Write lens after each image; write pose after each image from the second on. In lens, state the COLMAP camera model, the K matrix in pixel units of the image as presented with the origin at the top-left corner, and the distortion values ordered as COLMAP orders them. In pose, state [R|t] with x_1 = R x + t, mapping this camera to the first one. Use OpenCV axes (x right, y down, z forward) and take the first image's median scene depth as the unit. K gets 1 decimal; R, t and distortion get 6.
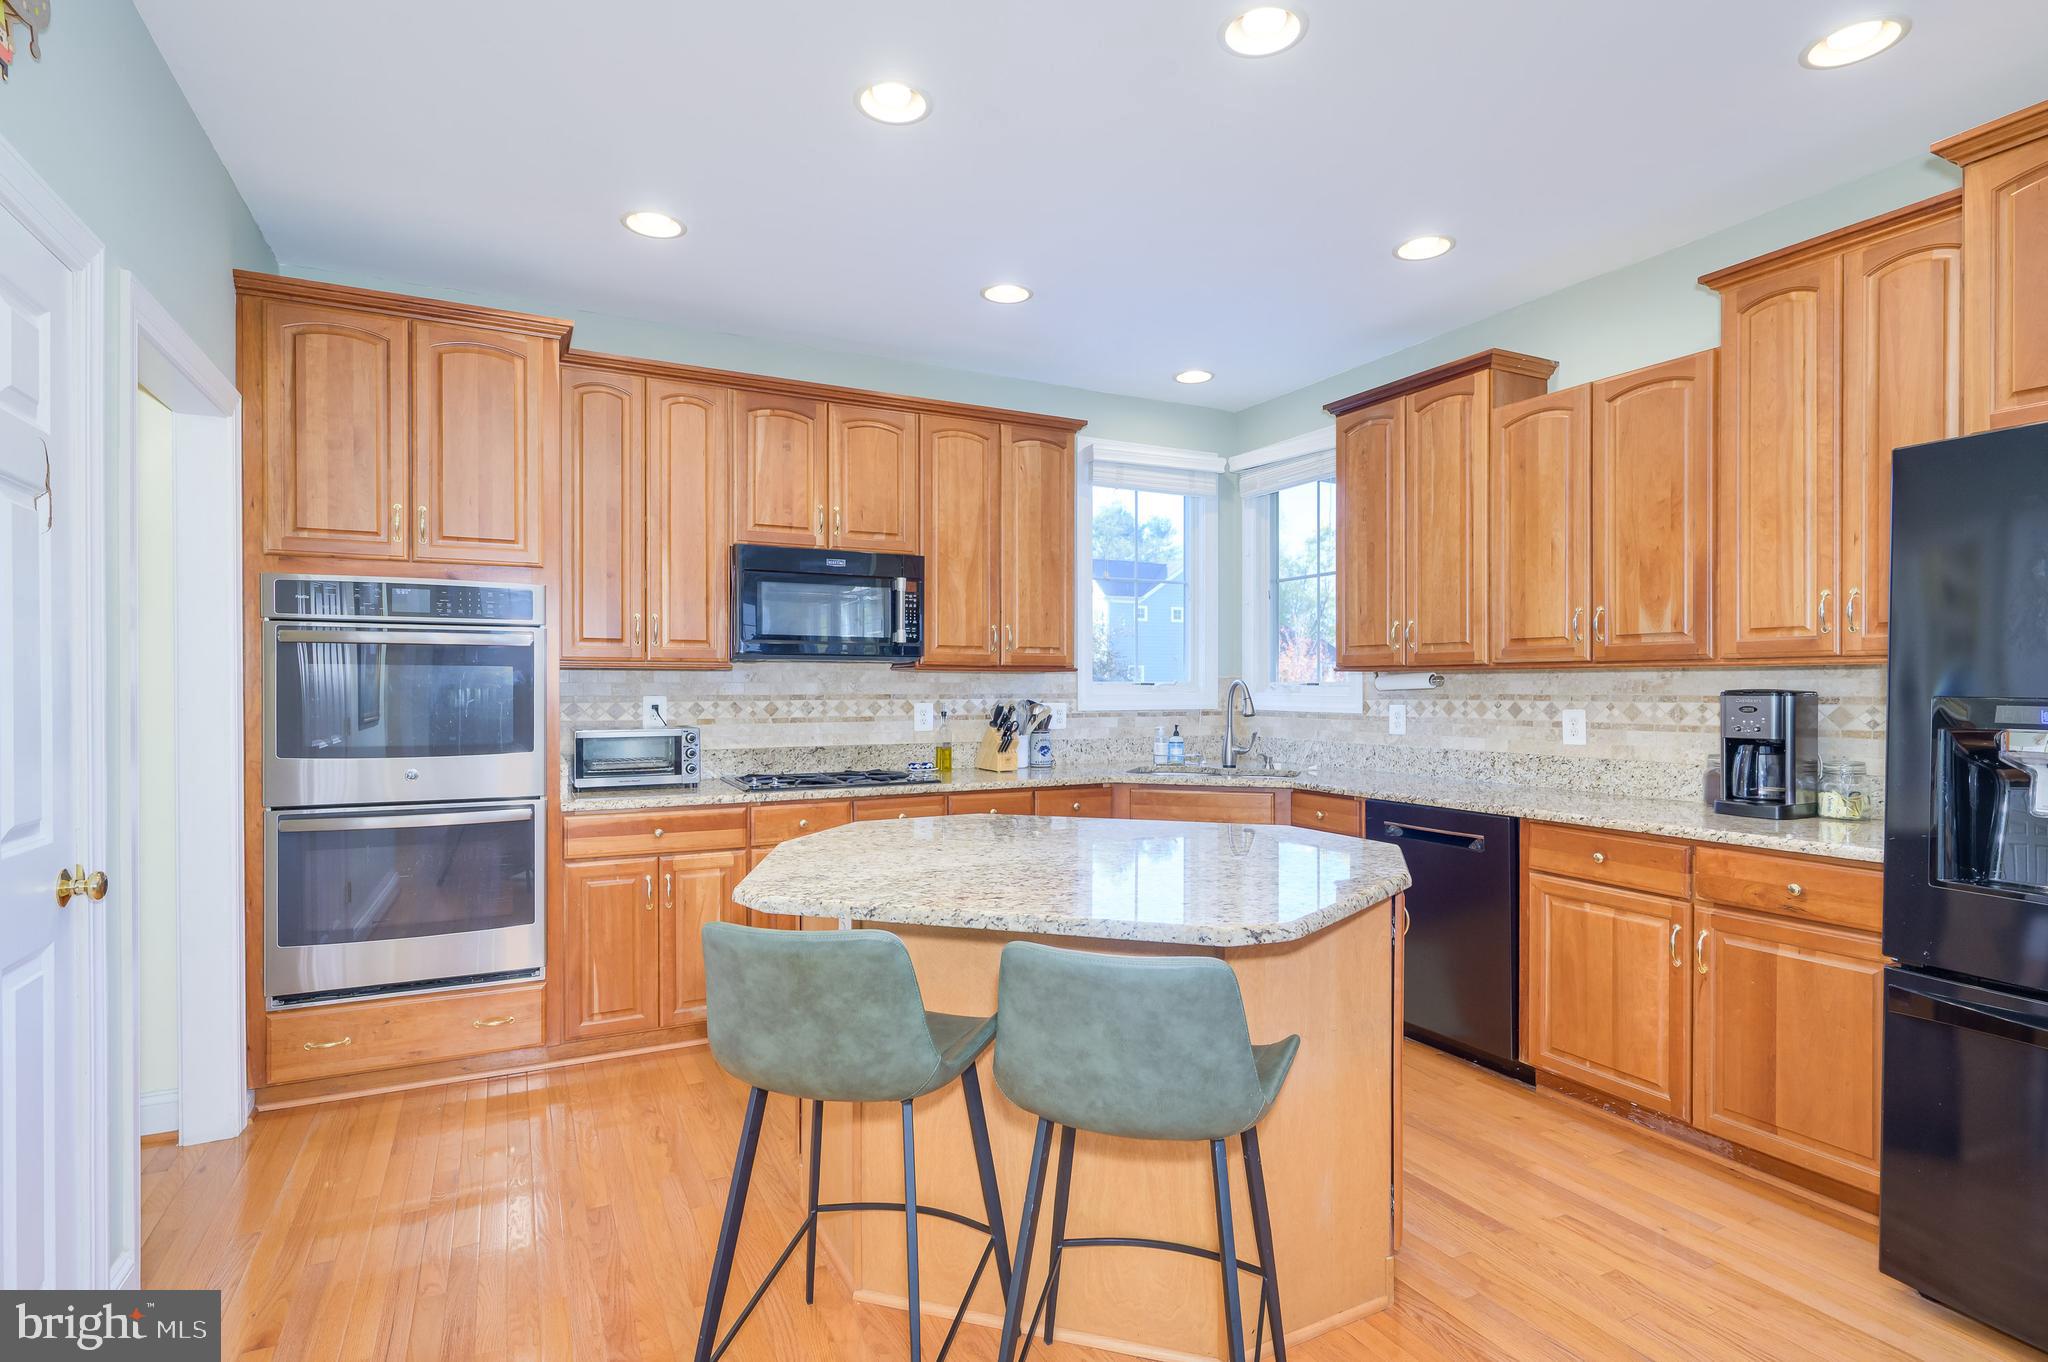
lens RADIAL K [[969.5, 0, 966.5], [0, 969.5, 690.9], [0, 0, 1]] dist [0.000205, -0.000180]
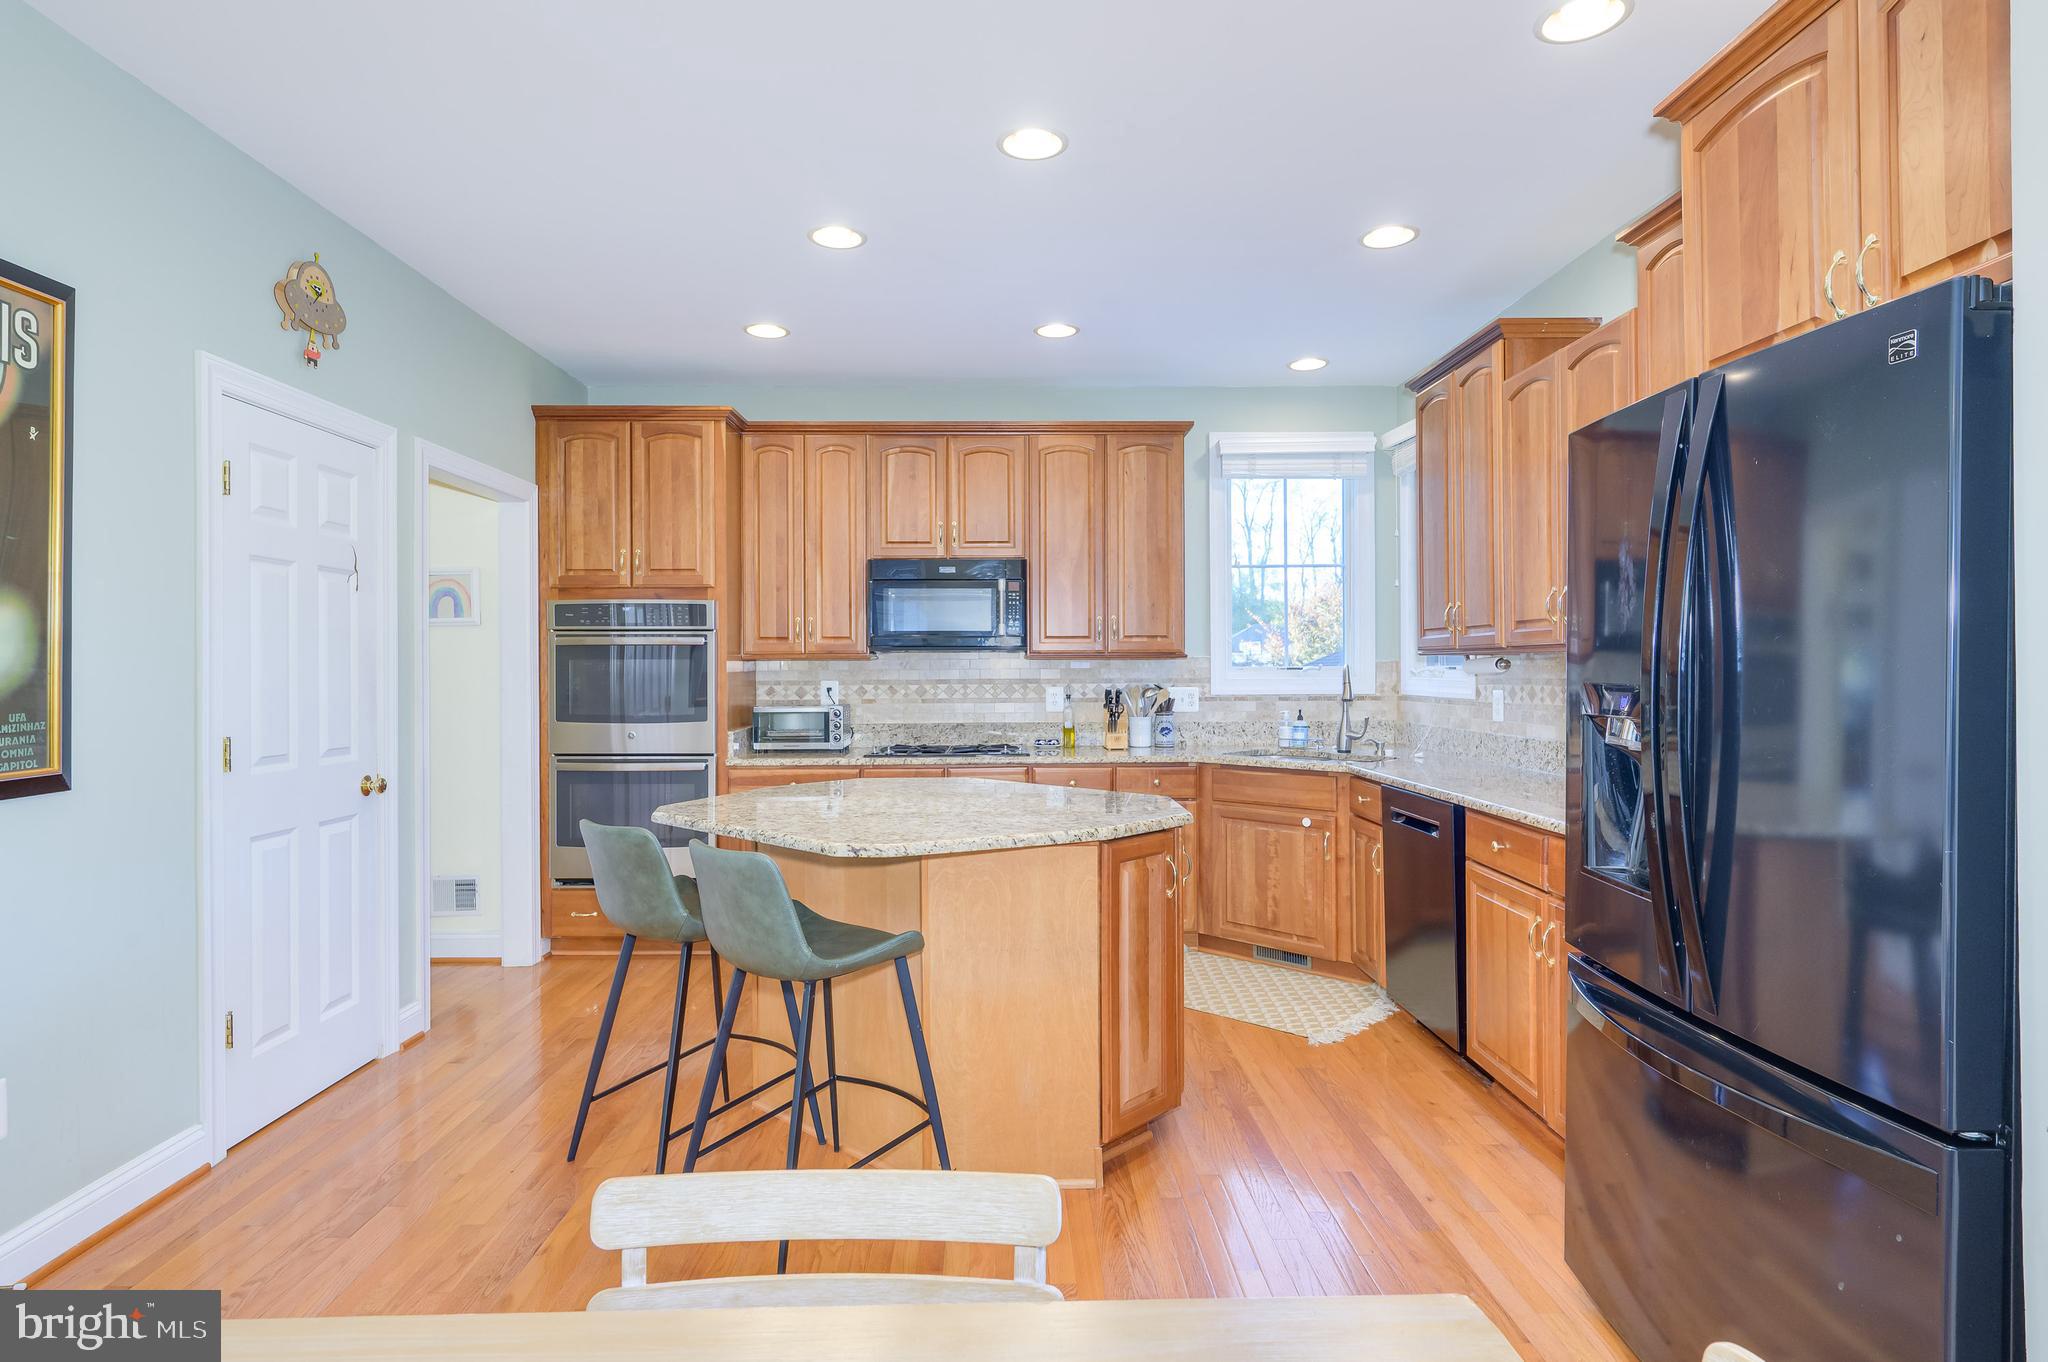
lens RADIAL K [[978.2, 0, 958.0], [0, 978.2, 668.3], [0, 0, 1]] dist [-0.000032, 0.000074]
pose [[0.902142, -0.005431, -0.431406, 0.440323], [0.002673, 0.999972, -0.006998, -0.001709], [0.431432, 0.005160, 0.902131, -0.095136]]
